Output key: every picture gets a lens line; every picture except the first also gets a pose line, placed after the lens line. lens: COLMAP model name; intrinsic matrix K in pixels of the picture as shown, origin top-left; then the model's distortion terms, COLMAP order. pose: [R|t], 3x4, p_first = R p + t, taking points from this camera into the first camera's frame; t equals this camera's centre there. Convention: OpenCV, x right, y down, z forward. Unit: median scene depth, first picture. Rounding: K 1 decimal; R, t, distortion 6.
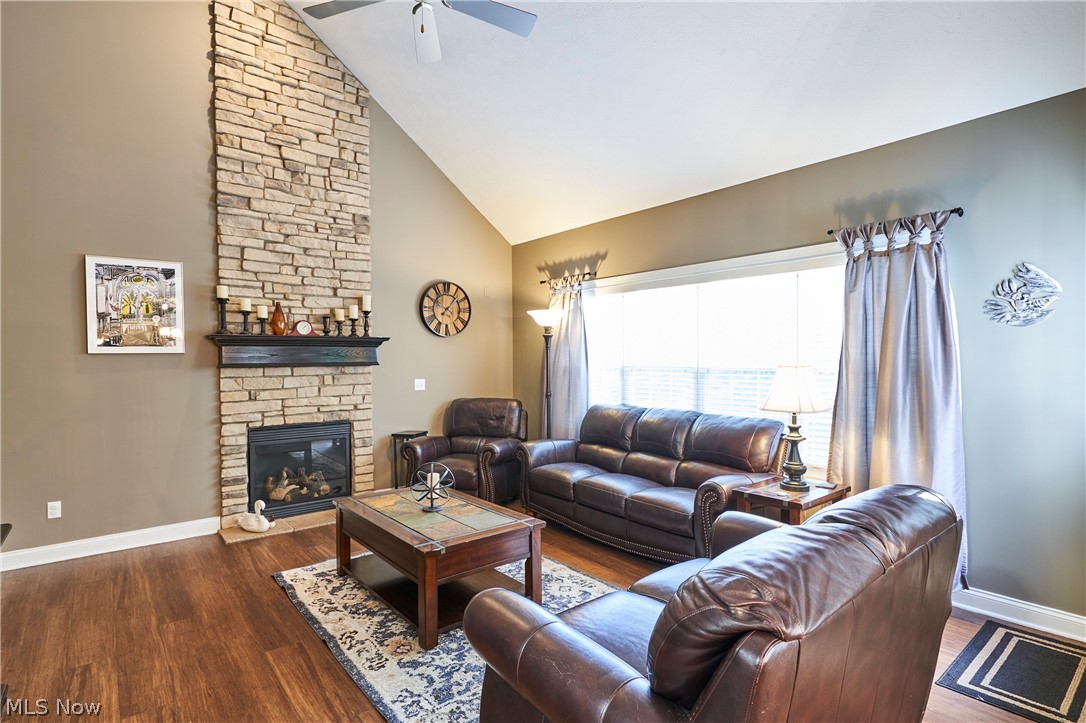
lens RADIAL K [[537.2, 0, 545.5], [0, 537.2, 367.9], [0, 0, 1]] dist [-0.013090, 0.003550]
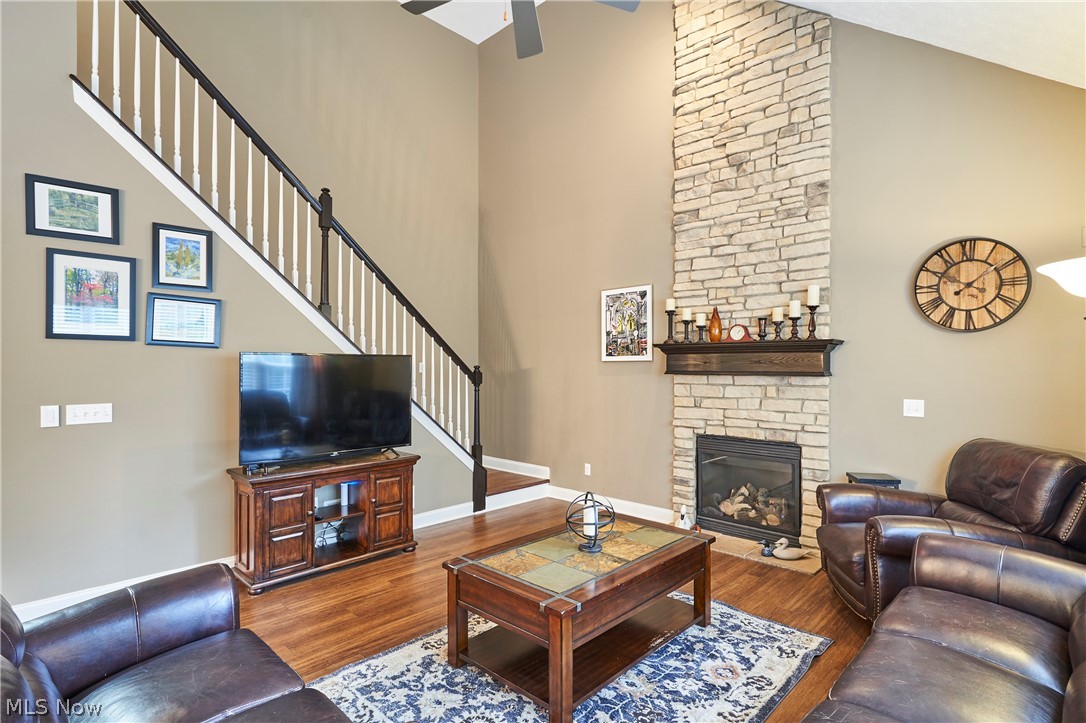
lens RADIAL K [[537.2, 0, 547.0], [0, 537.2, 370.0], [0, 0, 1]] dist [-0.013090, 0.003550]
pose [[0.124893, 0.013148, -0.992083, 0.399203], [-0.023001, 0.999682, 0.010353, -0.012953], [0.991904, 0.021526, 0.125156, 0.544661]]
